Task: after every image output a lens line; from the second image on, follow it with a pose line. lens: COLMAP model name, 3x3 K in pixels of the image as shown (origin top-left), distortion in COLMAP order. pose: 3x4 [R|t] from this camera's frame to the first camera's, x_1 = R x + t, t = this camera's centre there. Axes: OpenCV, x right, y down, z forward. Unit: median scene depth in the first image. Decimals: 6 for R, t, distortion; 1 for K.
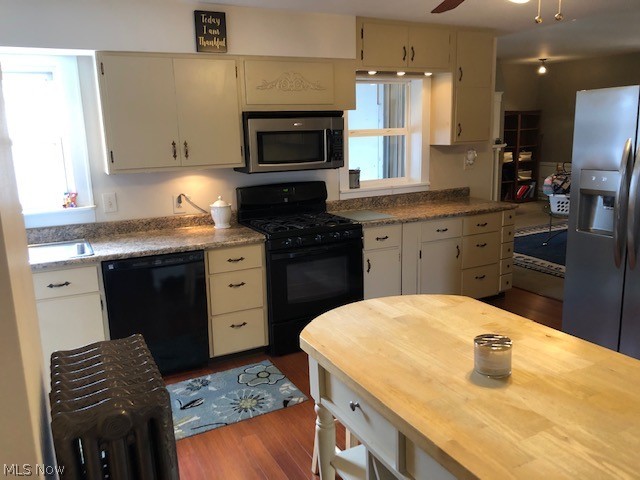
lens RADIAL K [[523.9, 0, 329.0], [0, 523.9, 238.0], [0, 0, 1]] dist [0.005030, -0.011030]
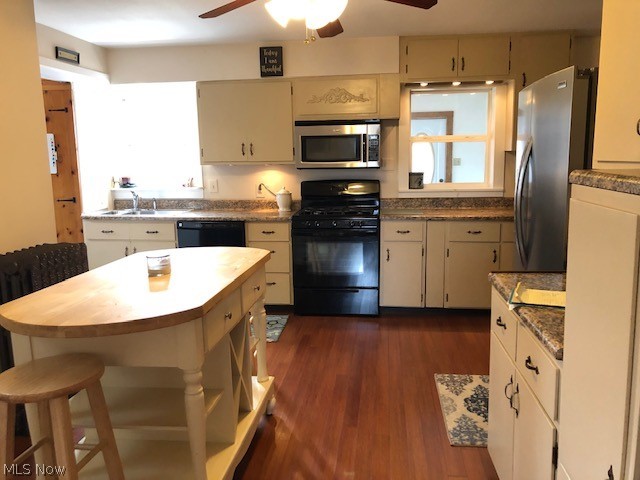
lens RADIAL K [[523.9, 0, 329.0], [0, 523.9, 238.0], [0, 0, 1]] dist [0.005030, -0.011030]
pose [[0.834906, 0.101511, -0.540951, 0.592788], [-0.117547, 0.993055, 0.004928, 0.027400], [0.537694, 0.059473, 0.841040, -0.019143]]
